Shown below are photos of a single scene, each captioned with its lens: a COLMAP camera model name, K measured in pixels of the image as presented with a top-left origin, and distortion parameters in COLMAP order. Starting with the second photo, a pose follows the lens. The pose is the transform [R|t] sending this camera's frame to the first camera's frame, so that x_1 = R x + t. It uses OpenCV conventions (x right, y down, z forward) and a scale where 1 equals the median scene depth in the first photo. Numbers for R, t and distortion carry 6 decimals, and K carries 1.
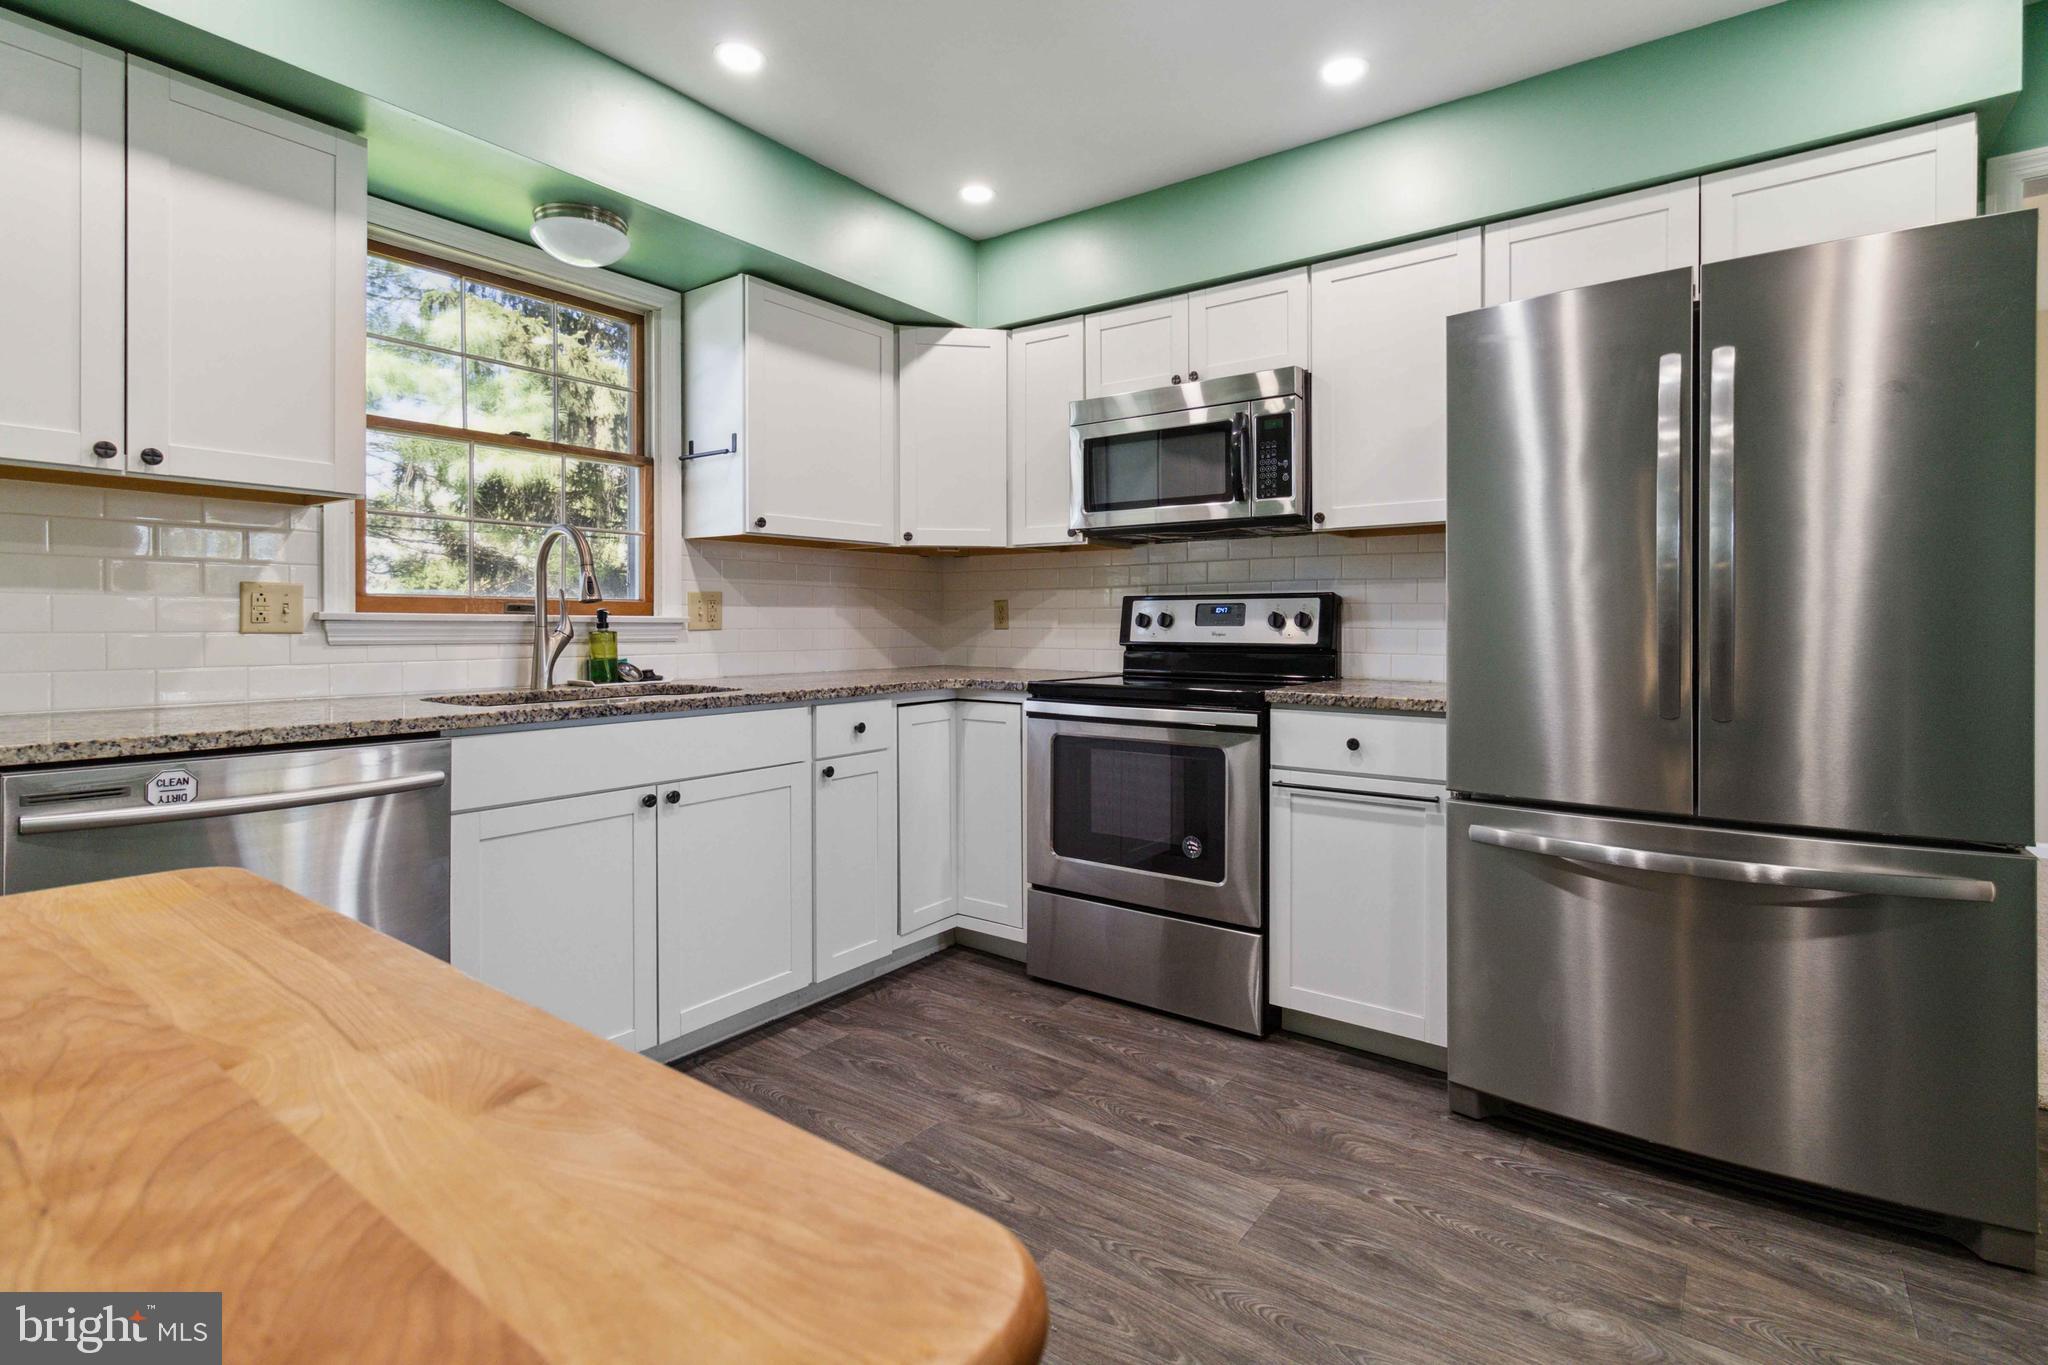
lens RADIAL K [[962.2, 0, 1033.2], [0, 962.2, 637.2], [0, 0, 1]] dist [-0.001664, 0.000185]
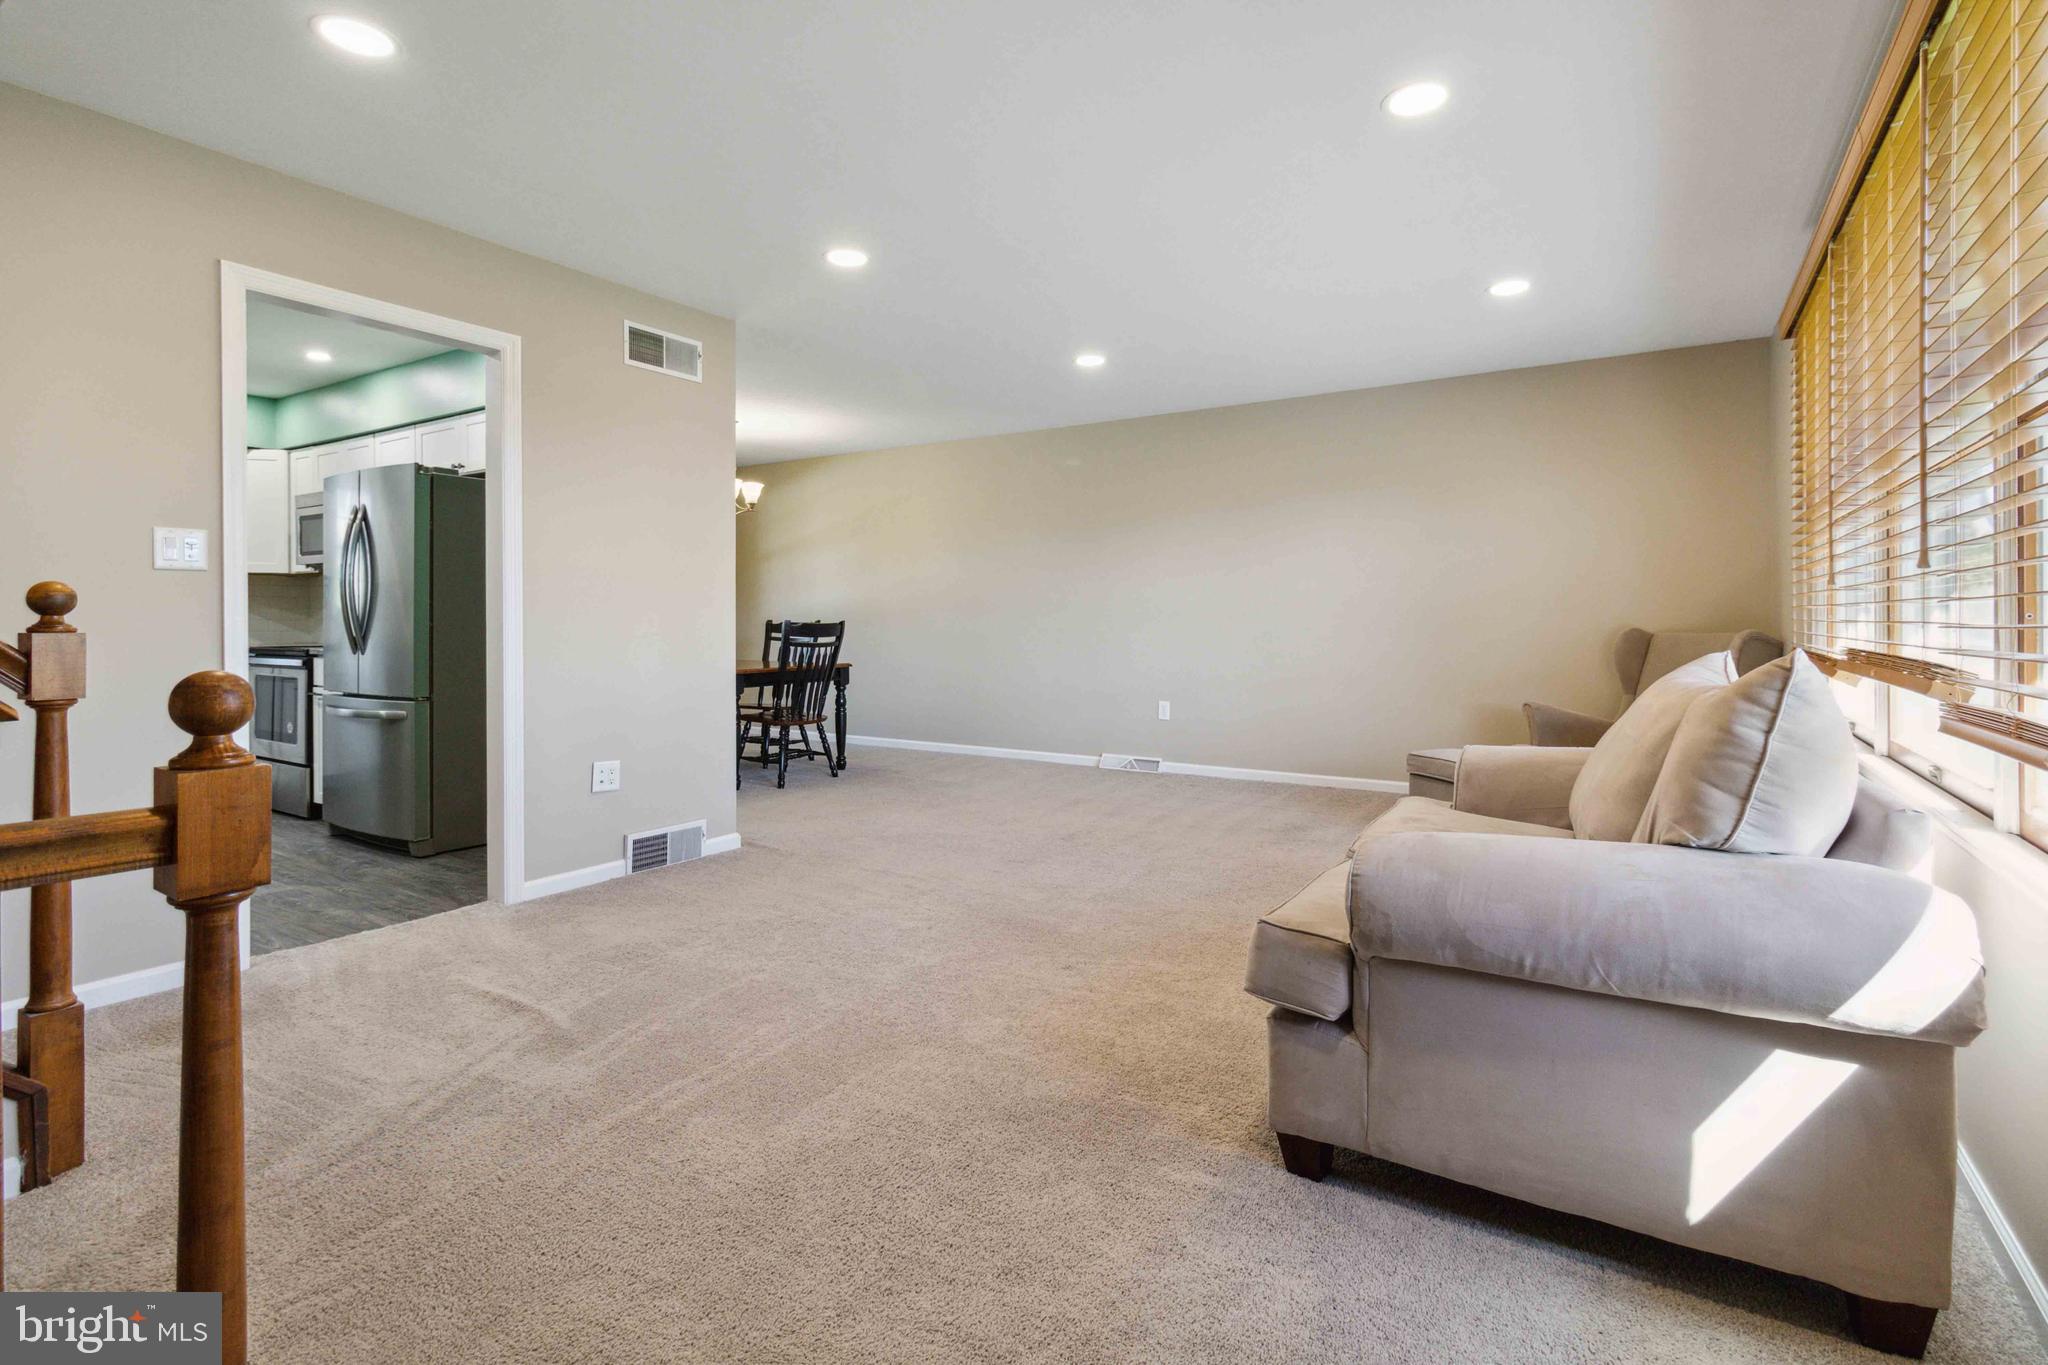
lens RADIAL K [[965.3, 0, 1033.3], [0, 965.3, 613.6], [0, 0, 1]] dist [0.000169, 0.000421]
pose [[0.997929, -0.007846, 0.063847, 1.511616], [0.008507, 0.999913, -0.010077, 0.013026], [-0.063762, 0.010599, 0.997909, -1.058390]]
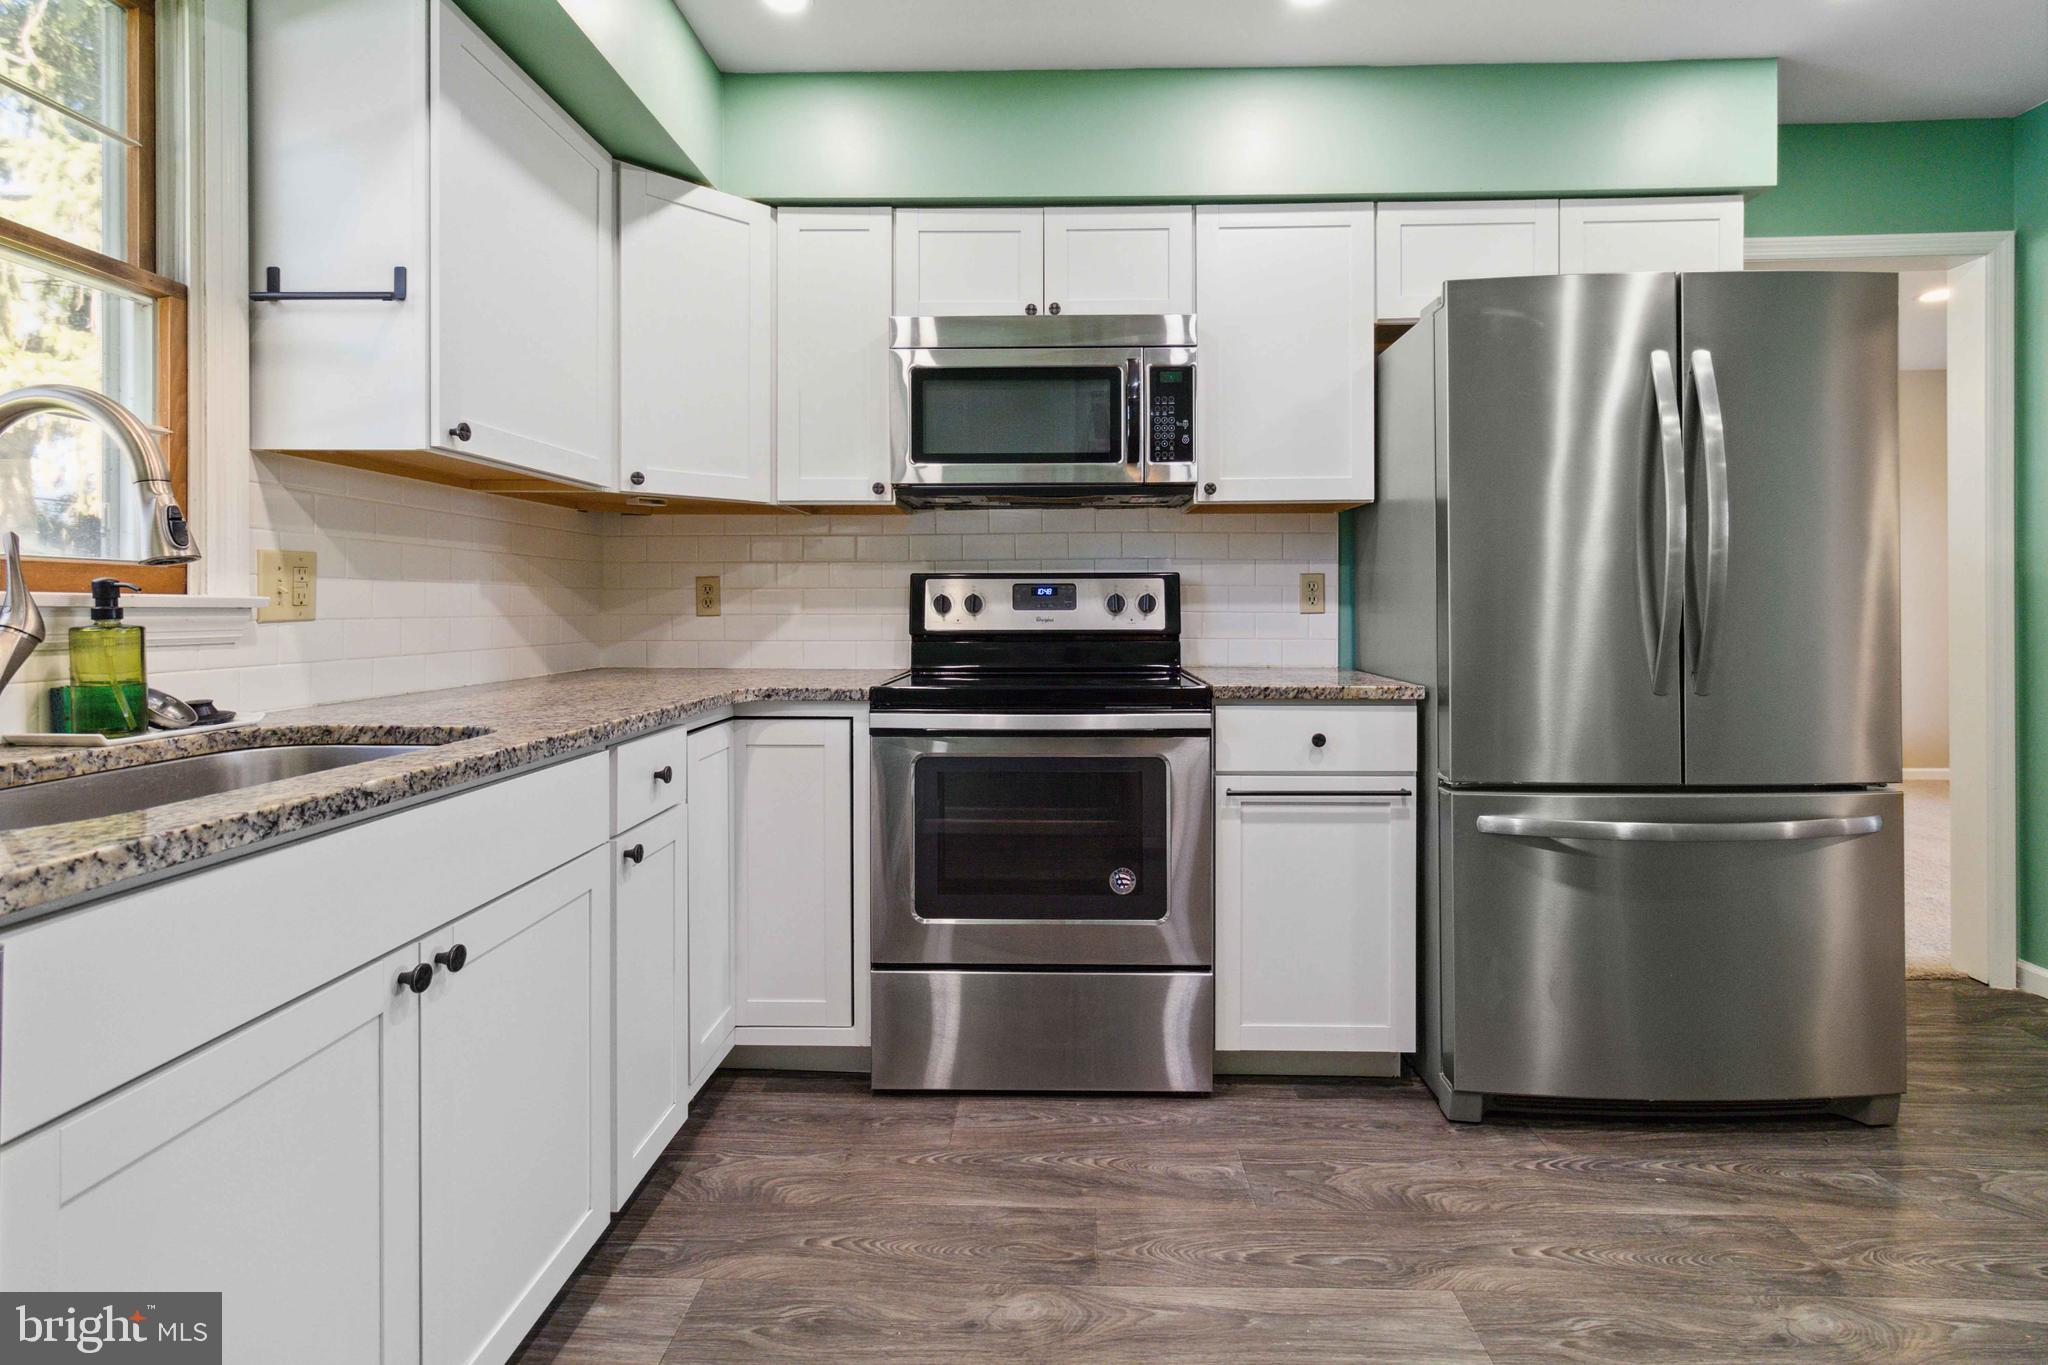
lens RADIAL K [[965.3, 0, 1033.3], [0, 965.3, 613.6], [0, 0, 1]] dist [0.000169, 0.000421]
pose [[0.821492, -0.006101, 0.570187, -0.349023], [0.011439, 0.999918, -0.005781, -0.004404], [-0.570105, 0.011271, 0.821495, 0.355430]]
